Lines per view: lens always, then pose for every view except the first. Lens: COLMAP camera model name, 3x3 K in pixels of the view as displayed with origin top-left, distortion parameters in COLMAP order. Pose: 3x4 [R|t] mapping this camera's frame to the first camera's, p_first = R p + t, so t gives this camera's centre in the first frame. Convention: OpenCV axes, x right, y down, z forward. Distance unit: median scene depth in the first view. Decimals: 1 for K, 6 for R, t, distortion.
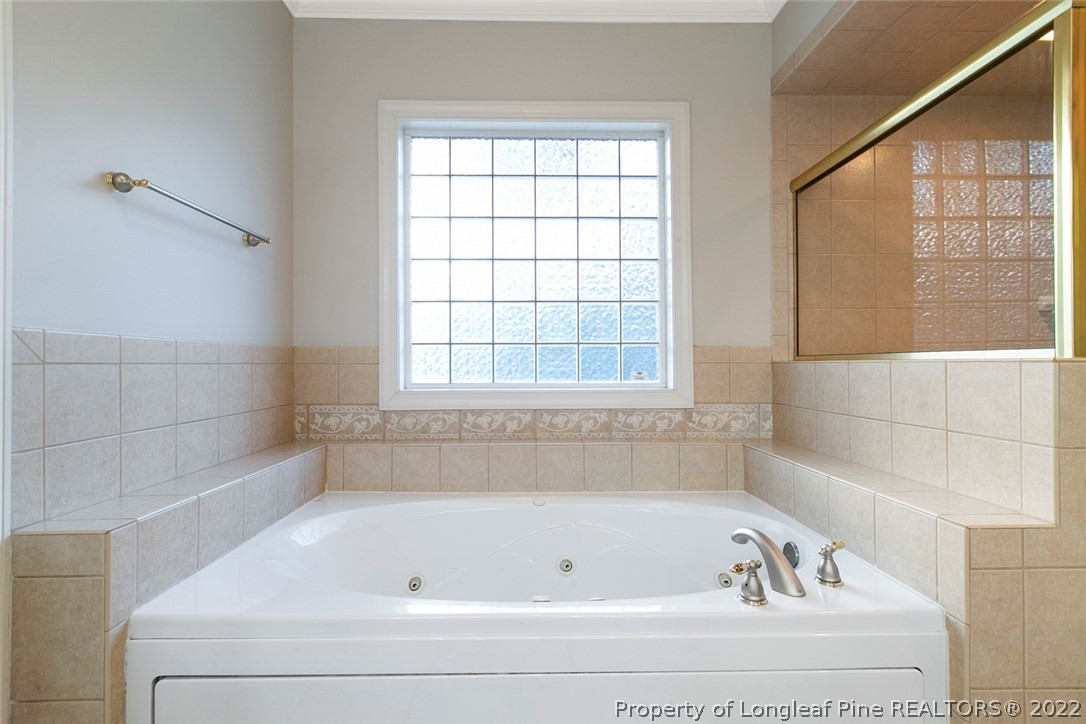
lens RADIAL K [[498.5, 0, 539.4], [0, 498.5, 359.1], [0, 0, 1]] dist [0.002723, 0.000409]
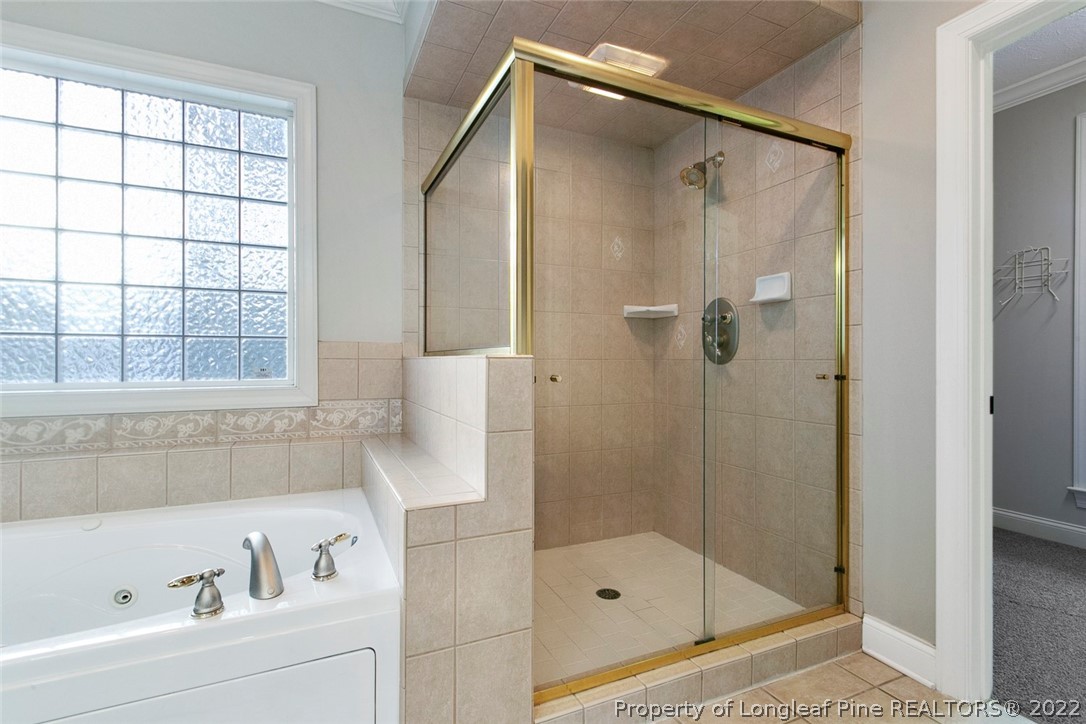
lens RADIAL K [[498.5, 0, 535.6], [0, 498.5, 360.8], [0, 0, 1]] dist [0.002723, 0.000409]
pose [[0.921188, 0.001412, 0.389114, 0.321717], [-0.005210, 0.999949, 0.008706, 0.000895], [-0.389082, -0.010047, 0.921148, -0.047985]]
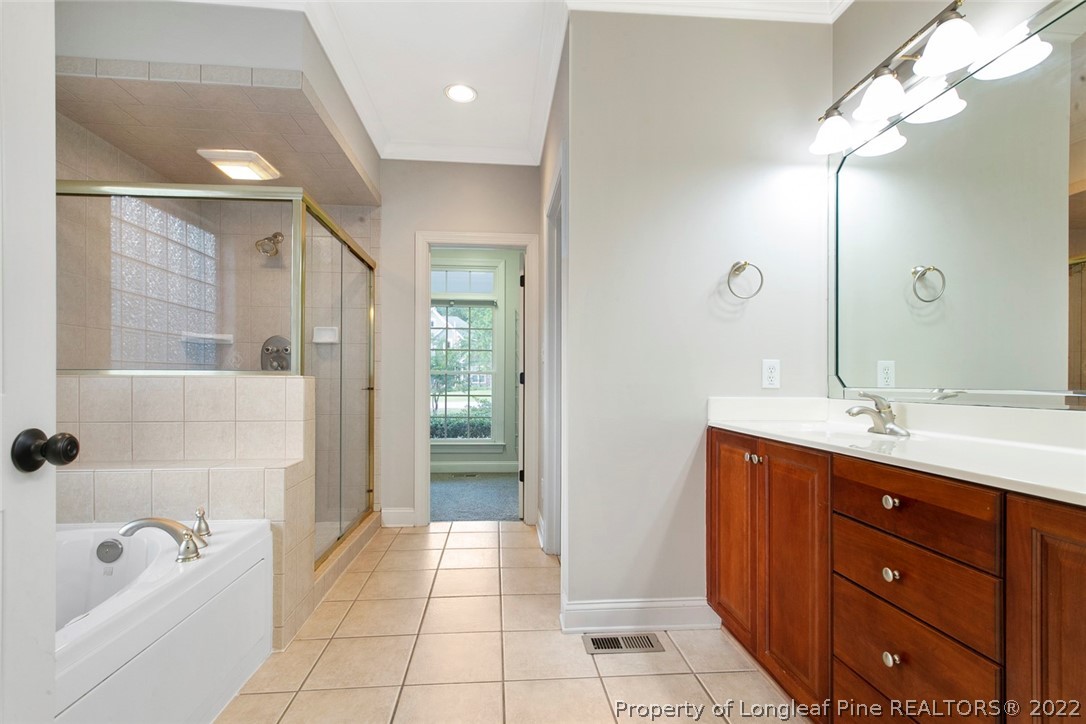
lens RADIAL K [[498.5, 0, 541.3], [0, 498.5, 381.5], [0, 0, 1]] dist [0.002723, 0.000409]
pose [[-0.065696, -0.001066, 0.997839, -0.476518], [-0.011966, 0.999928, 0.000280, 0.003849], [-0.997768, -0.011921, -0.065704, 0.087634]]
